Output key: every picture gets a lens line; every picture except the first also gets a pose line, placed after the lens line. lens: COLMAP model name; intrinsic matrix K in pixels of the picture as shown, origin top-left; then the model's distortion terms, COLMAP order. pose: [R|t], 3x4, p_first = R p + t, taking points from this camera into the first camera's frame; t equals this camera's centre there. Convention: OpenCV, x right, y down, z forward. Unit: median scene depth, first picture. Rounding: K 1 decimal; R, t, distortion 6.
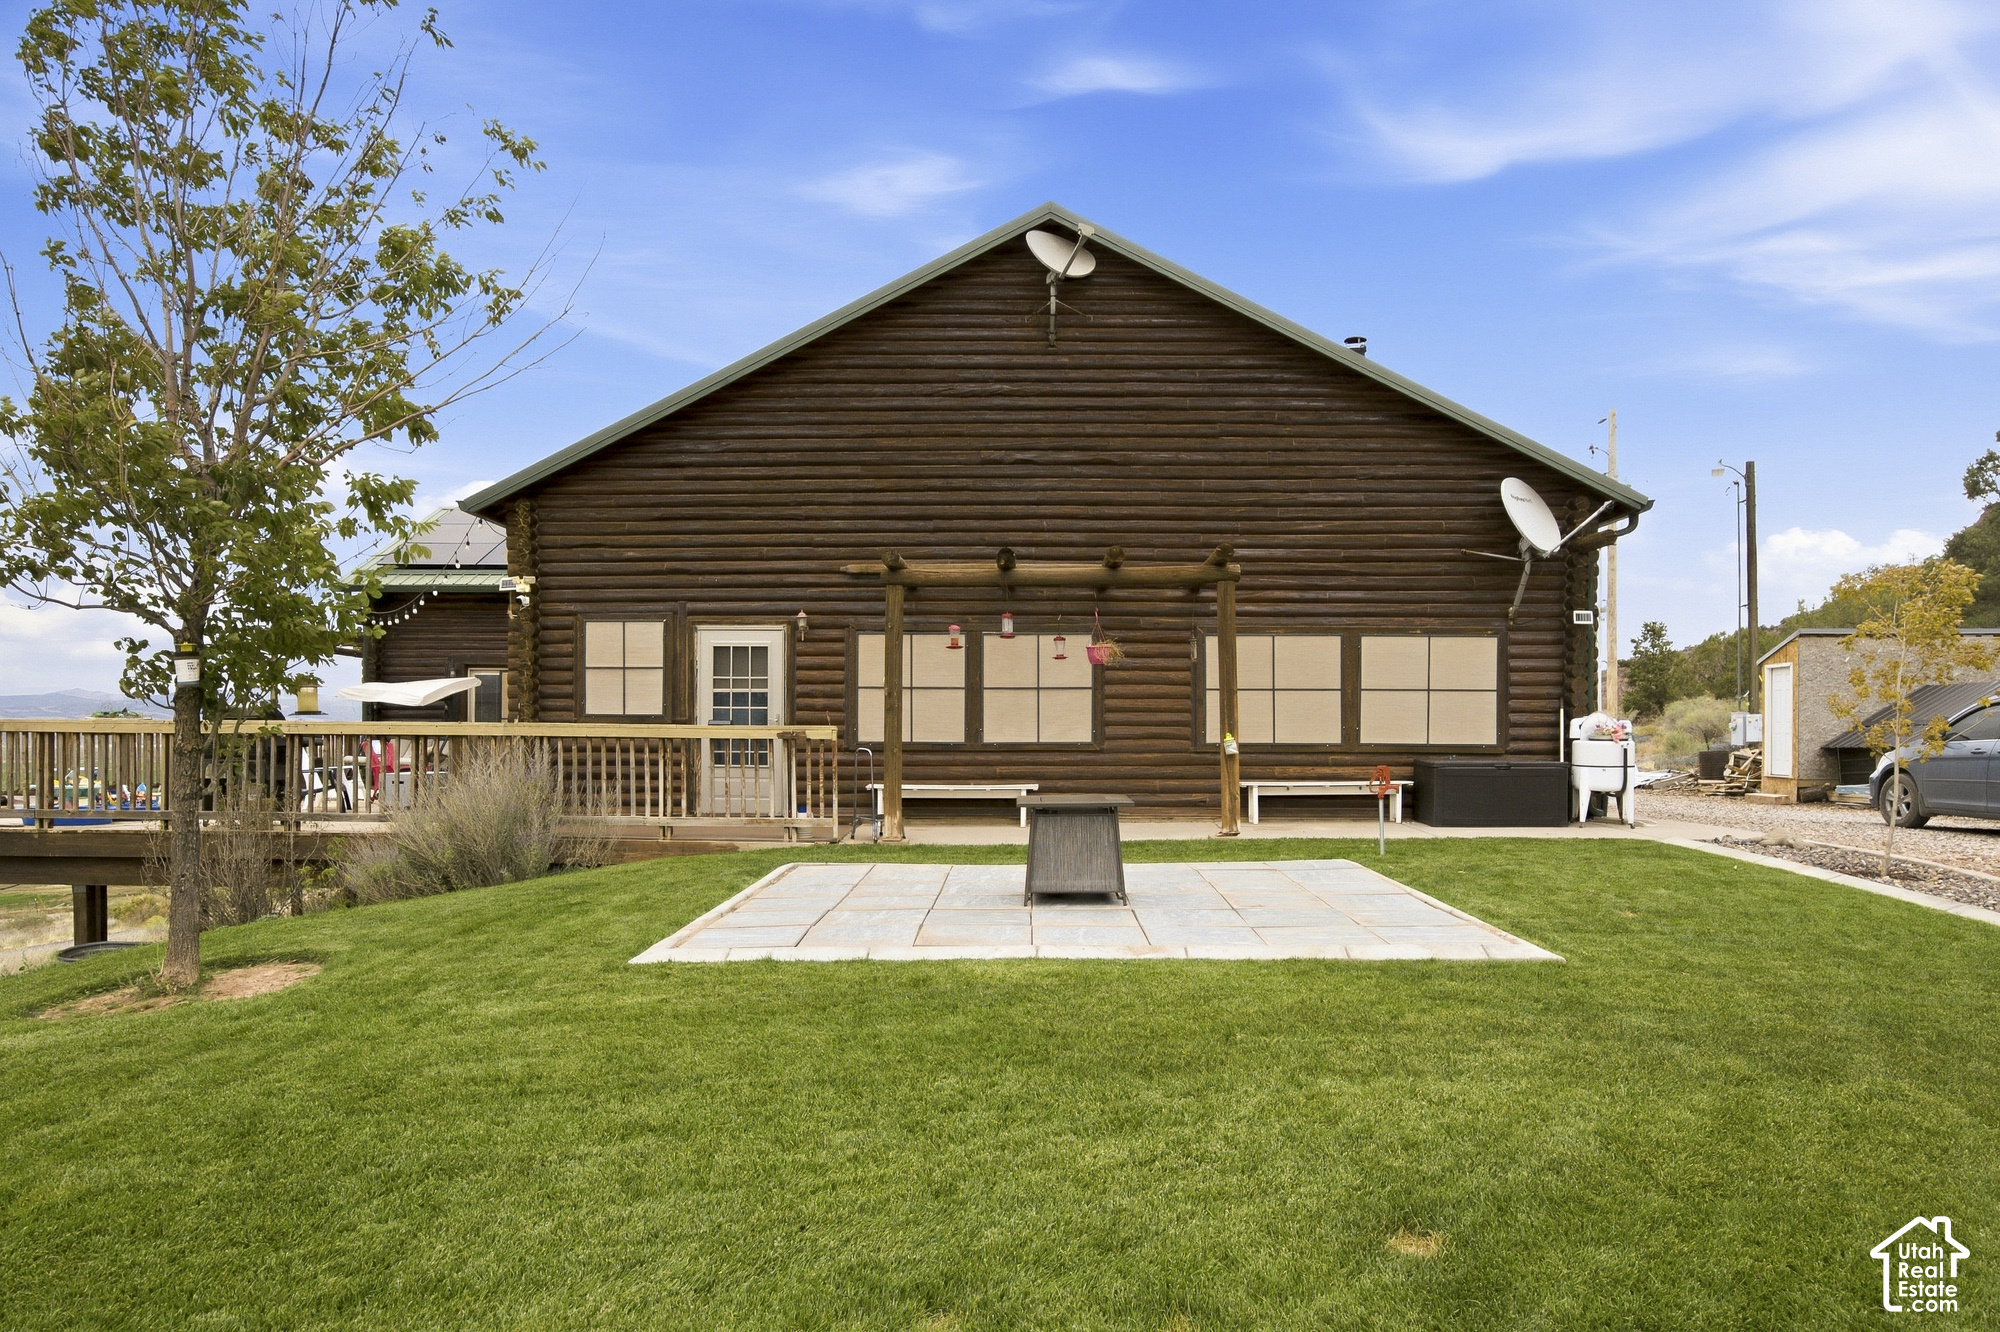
lens RADIAL K [[1292.0, 0, 929.2], [0, 1292.0, 721.1], [0, 0, 1]] dist [-0.024797, 0.003324]
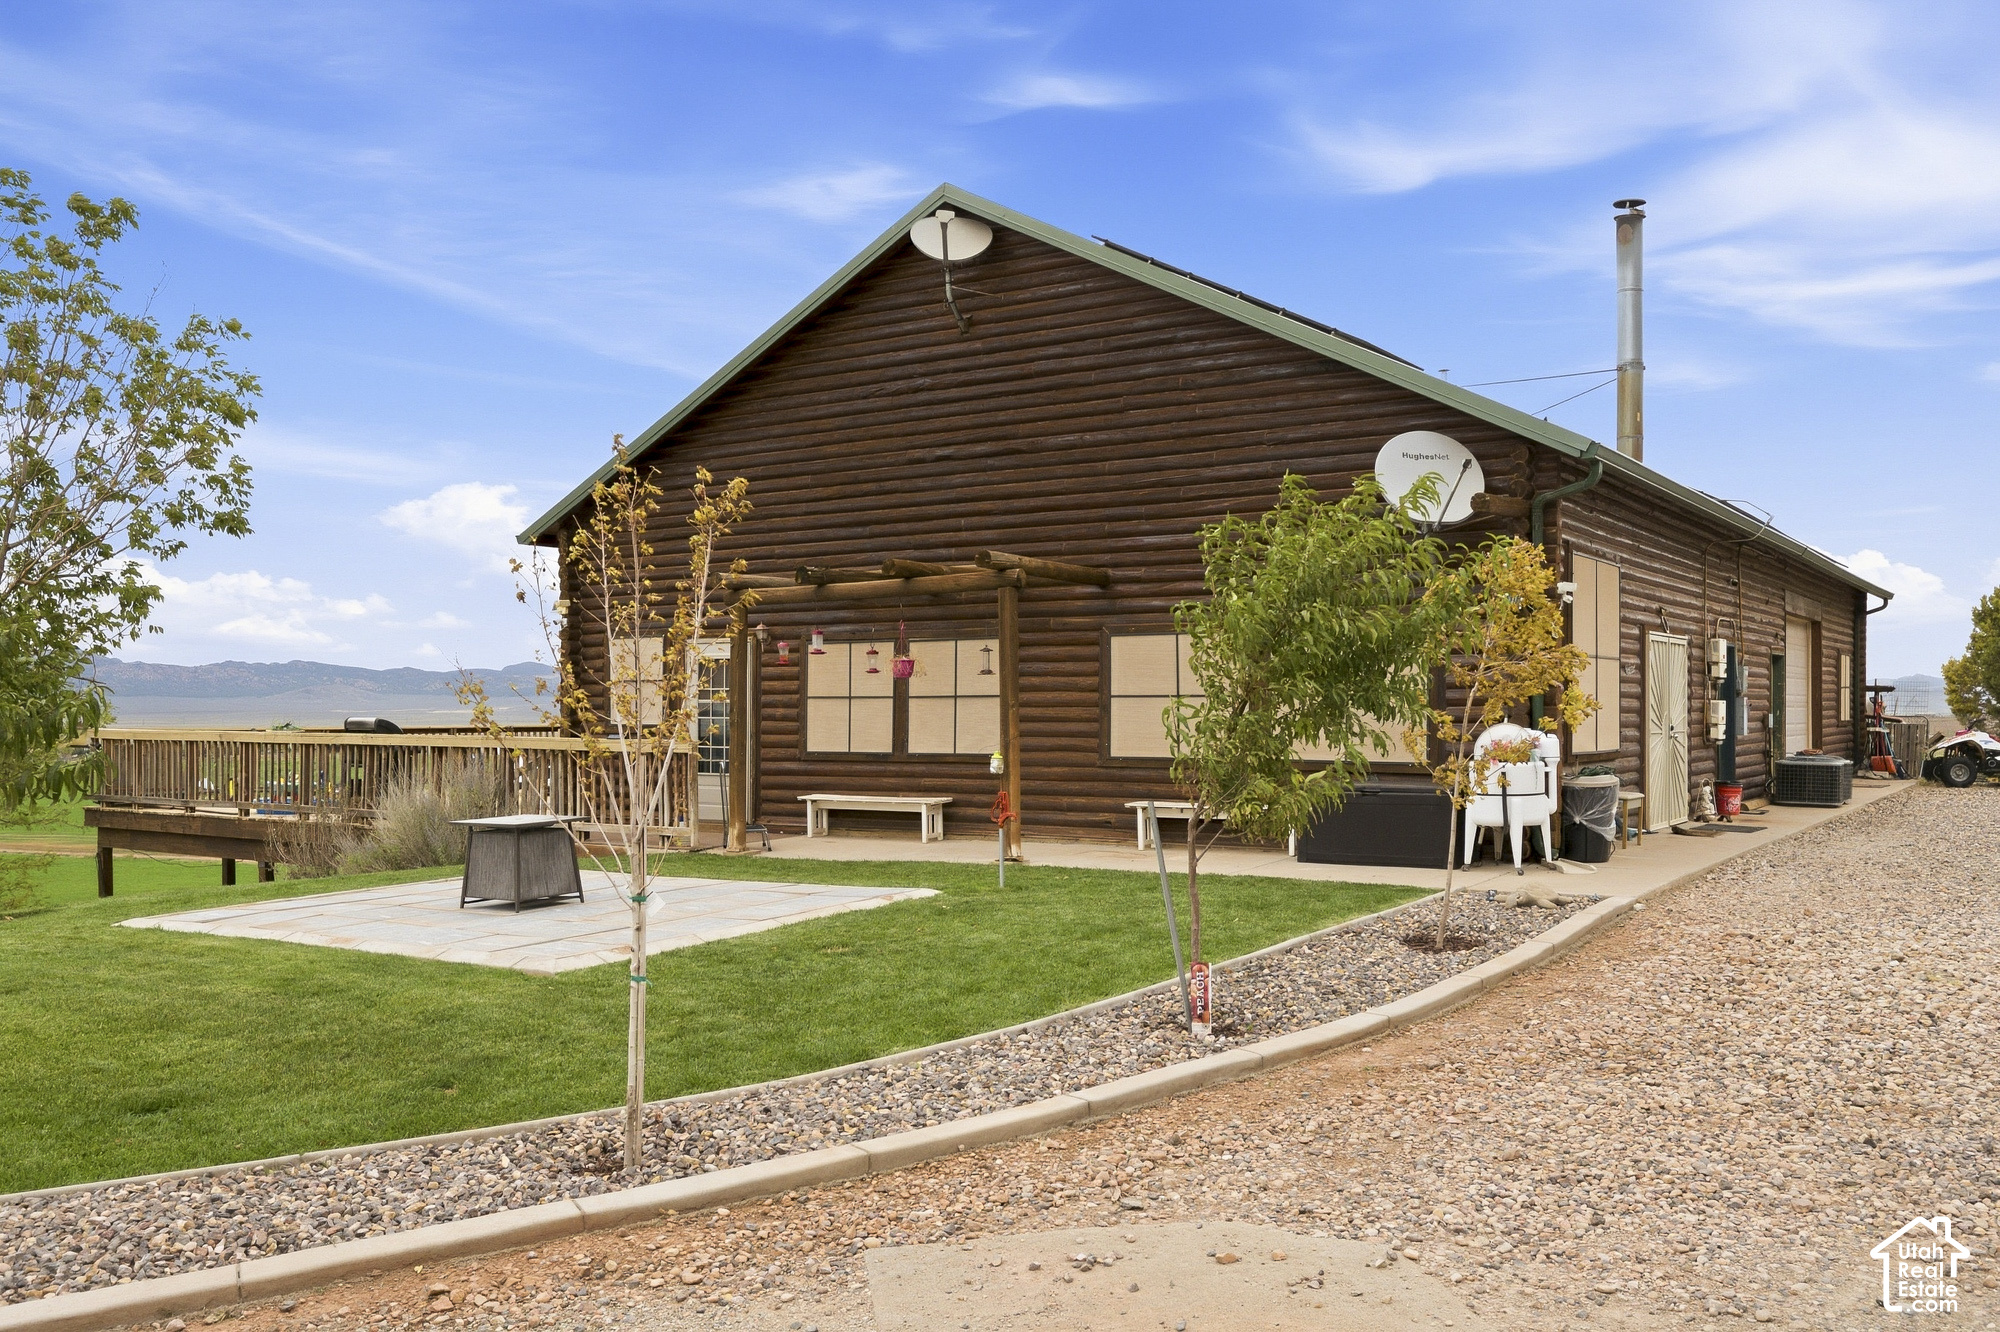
lens RADIAL K [[1716.1, 0, 996.3], [0, 1716.1, 675.7], [0, 0, 1]] dist [0.006853, 0.002407]
pose [[0.841527, -0.014813, -0.540011, 0.788718], [0.013585, 0.999888, -0.006258, -0.032457], [0.540044, -0.002069, 0.841634, -0.042412]]
